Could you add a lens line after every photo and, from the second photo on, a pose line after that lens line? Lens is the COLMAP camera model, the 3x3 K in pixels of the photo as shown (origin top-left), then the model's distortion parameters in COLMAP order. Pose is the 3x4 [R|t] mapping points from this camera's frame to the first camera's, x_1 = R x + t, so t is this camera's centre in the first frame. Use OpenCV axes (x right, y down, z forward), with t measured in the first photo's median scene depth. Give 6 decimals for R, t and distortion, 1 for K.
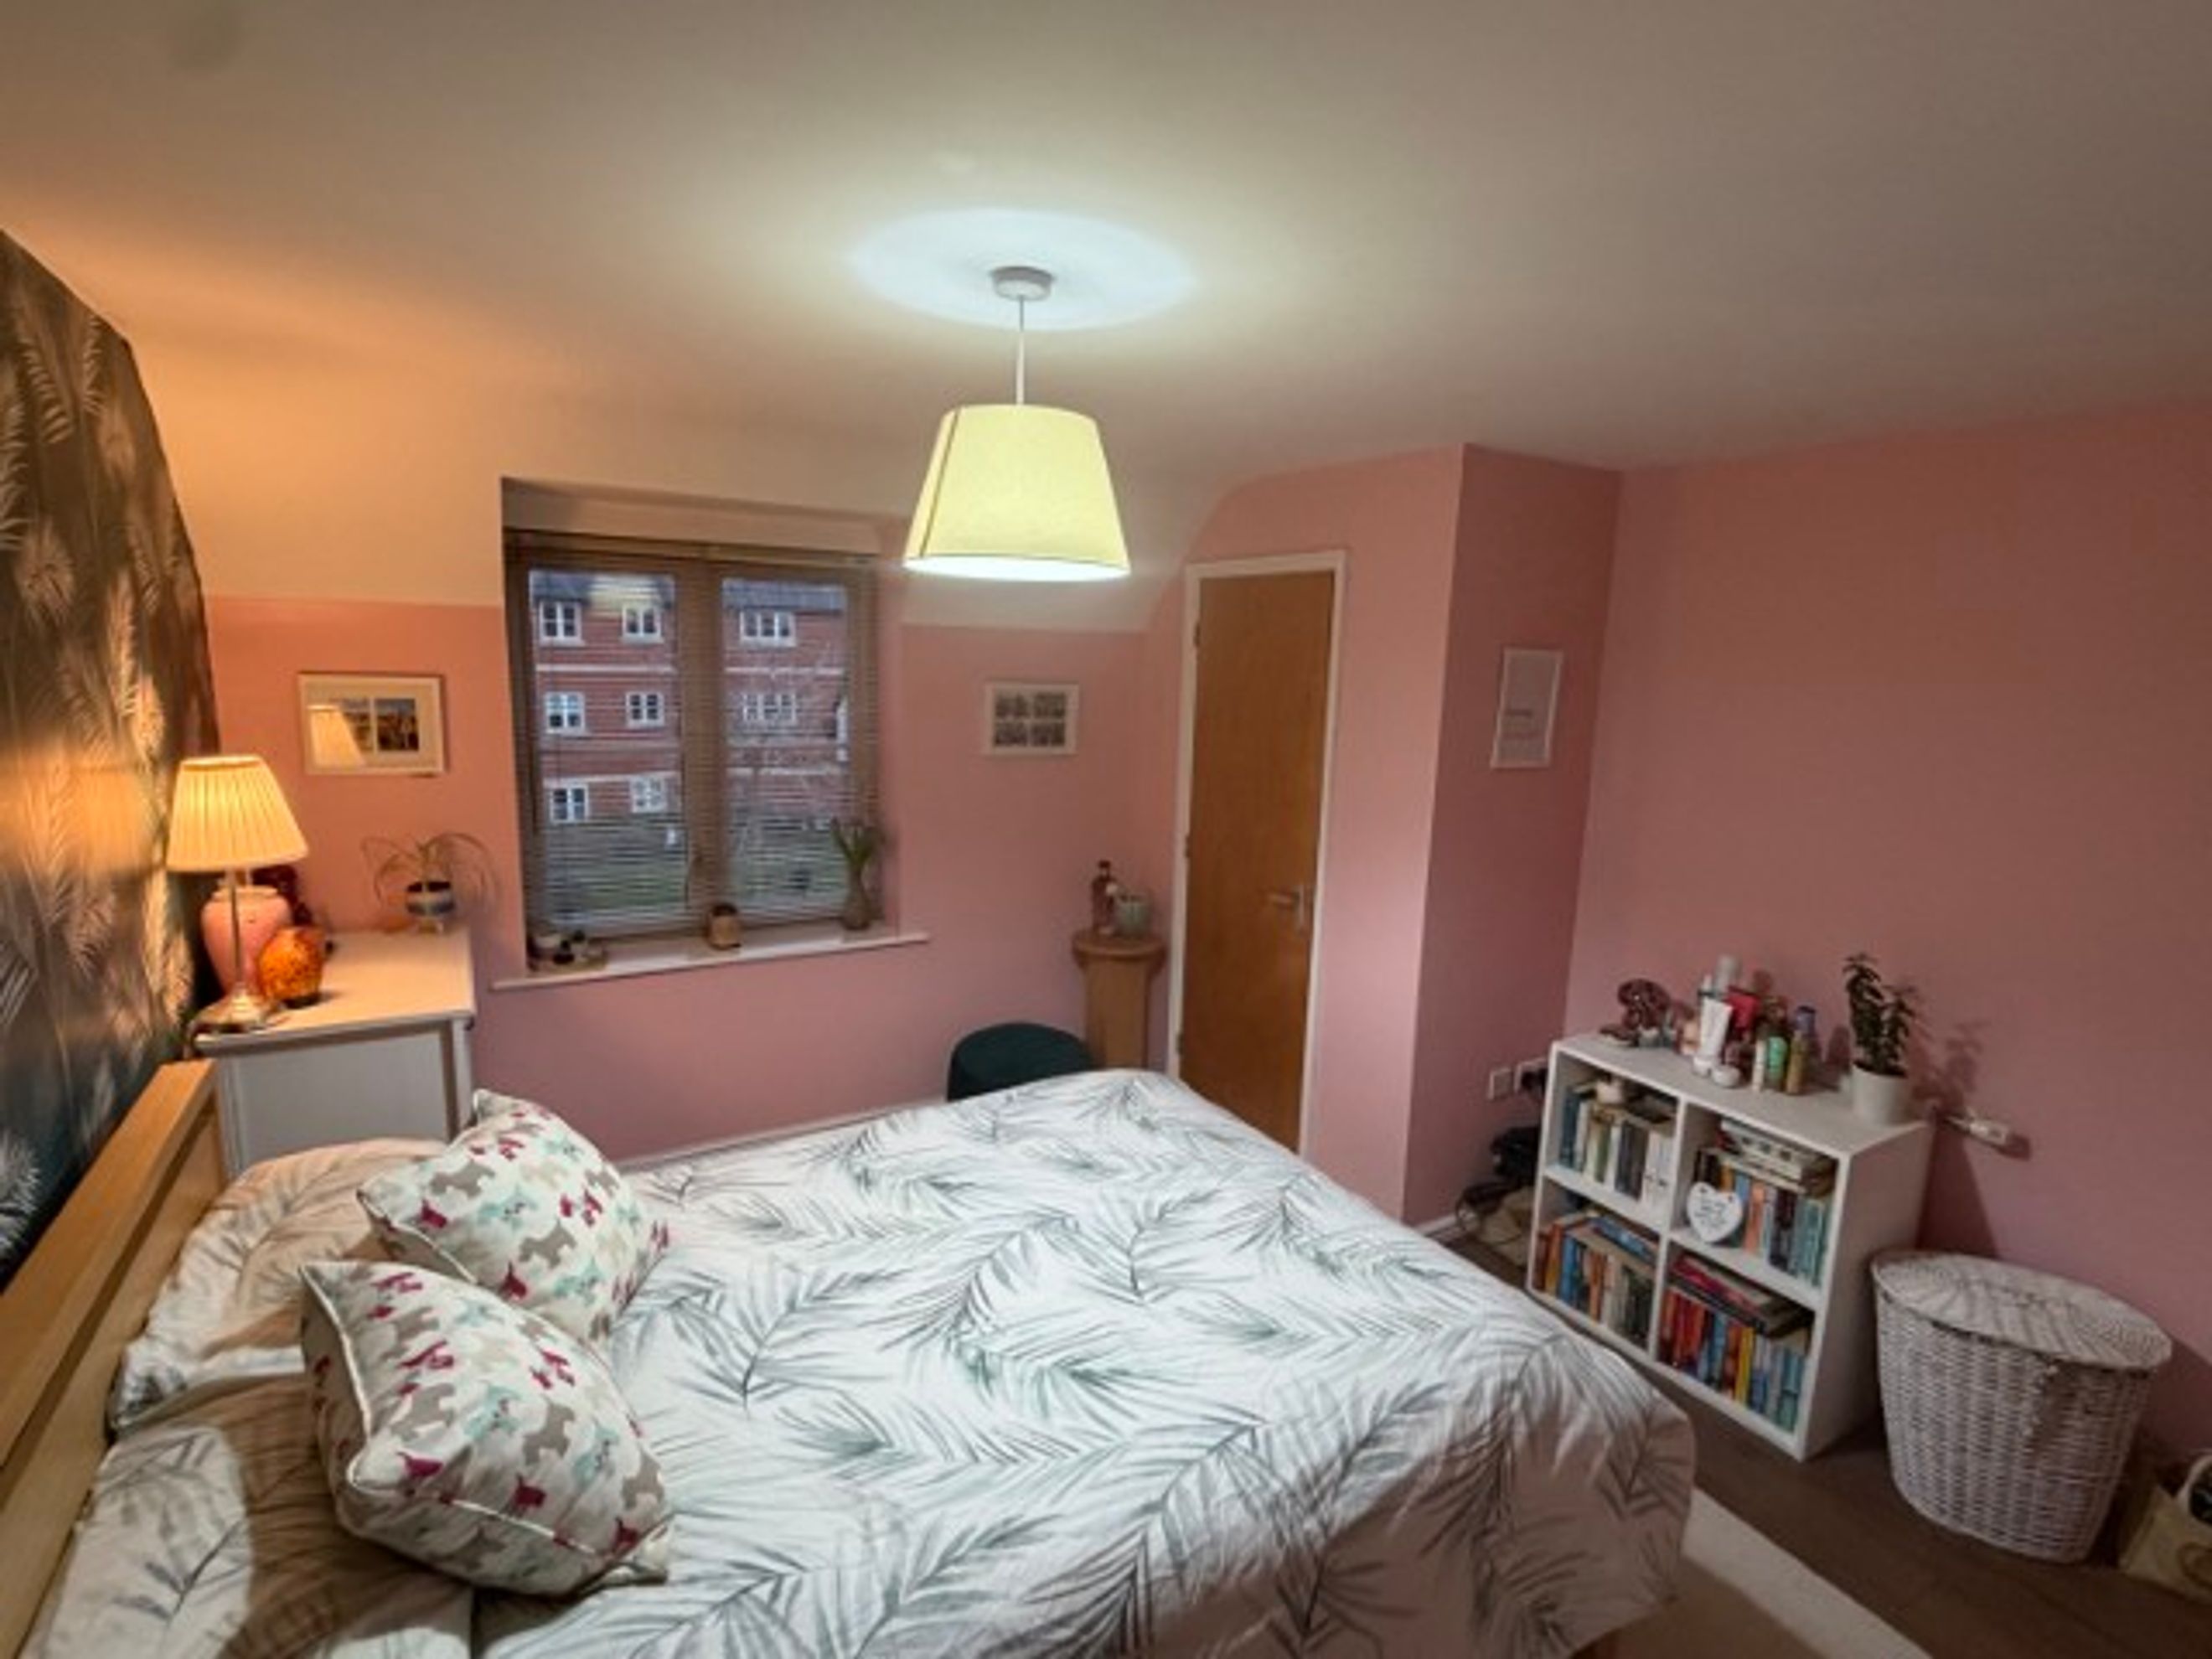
lens RADIAL K [[1077.8, 0, 1109.4], [0, 1077.8, 832.6], [0, 0, 1]] dist [-0.009529, 0.000067]
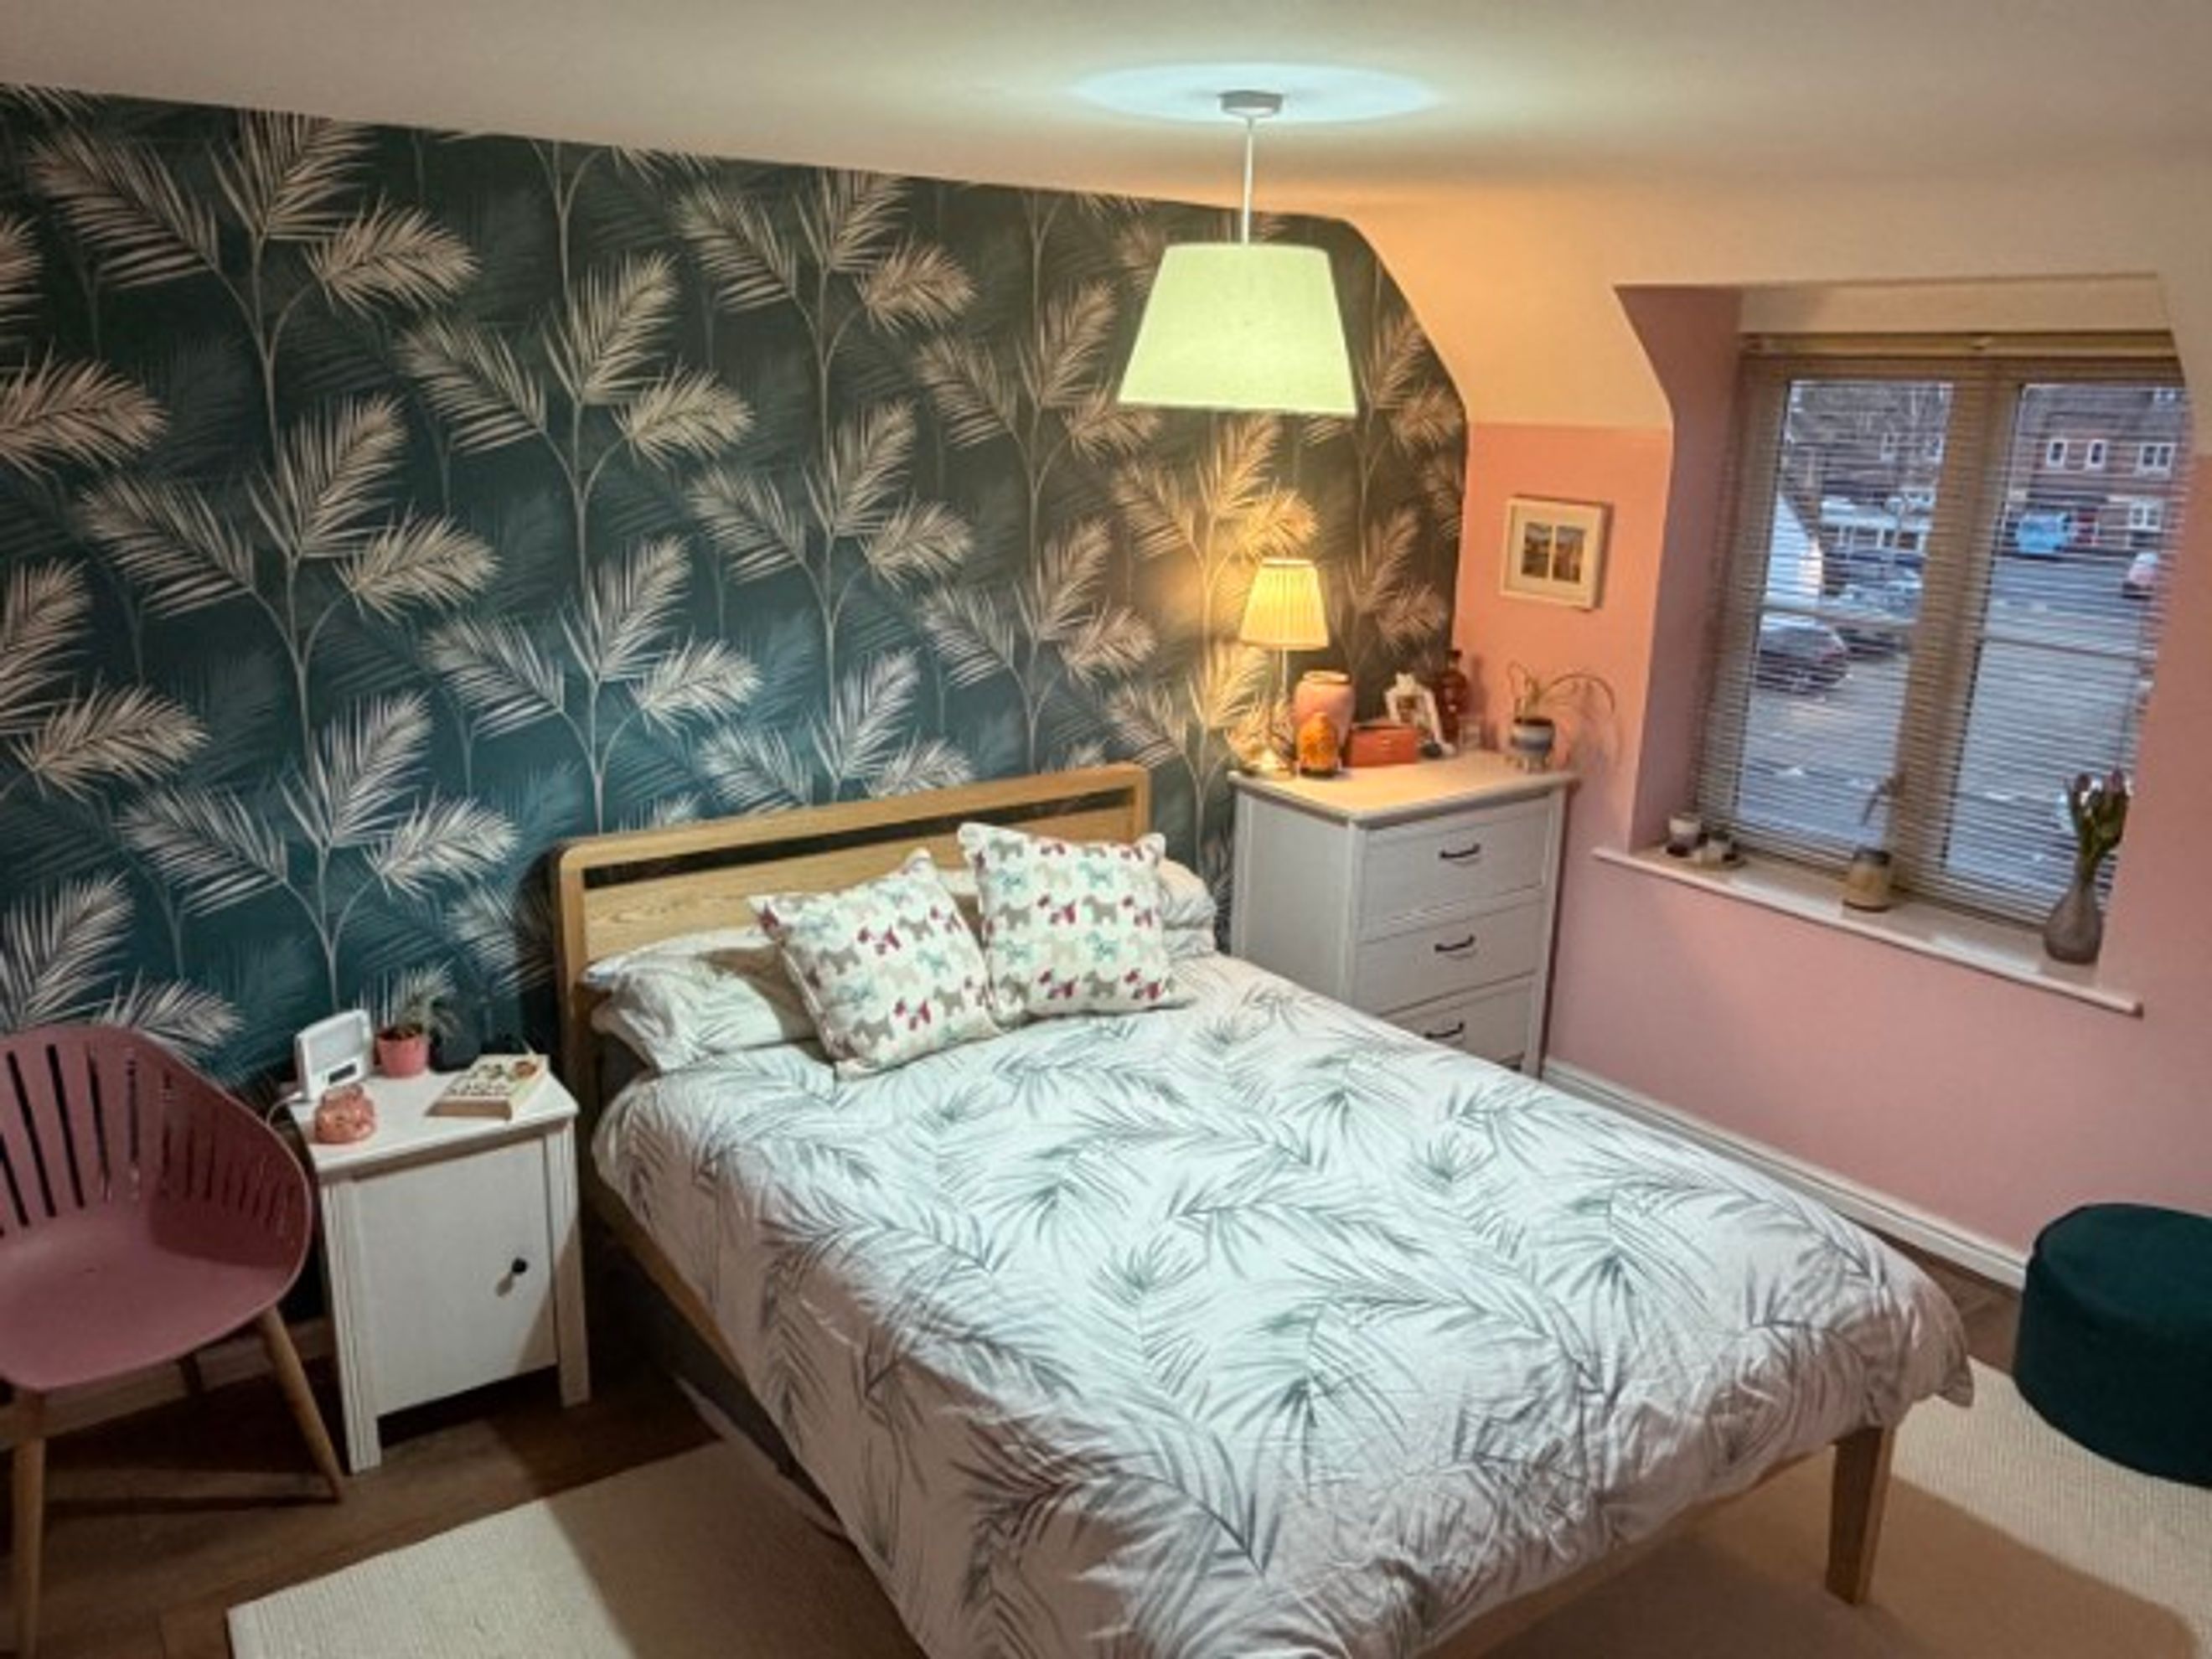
lens RADIAL K [[1670.8, 0, 1106.0], [0, 1670.8, 829.5], [0, 0, 1]] dist [0.006058, -0.000516]
pose [[0.098669, 0.236940, -0.966501, 1.457061], [-0.191947, 0.957533, 0.215146, -0.193790], [0.976433, 0.164289, 0.139958, 0.755620]]
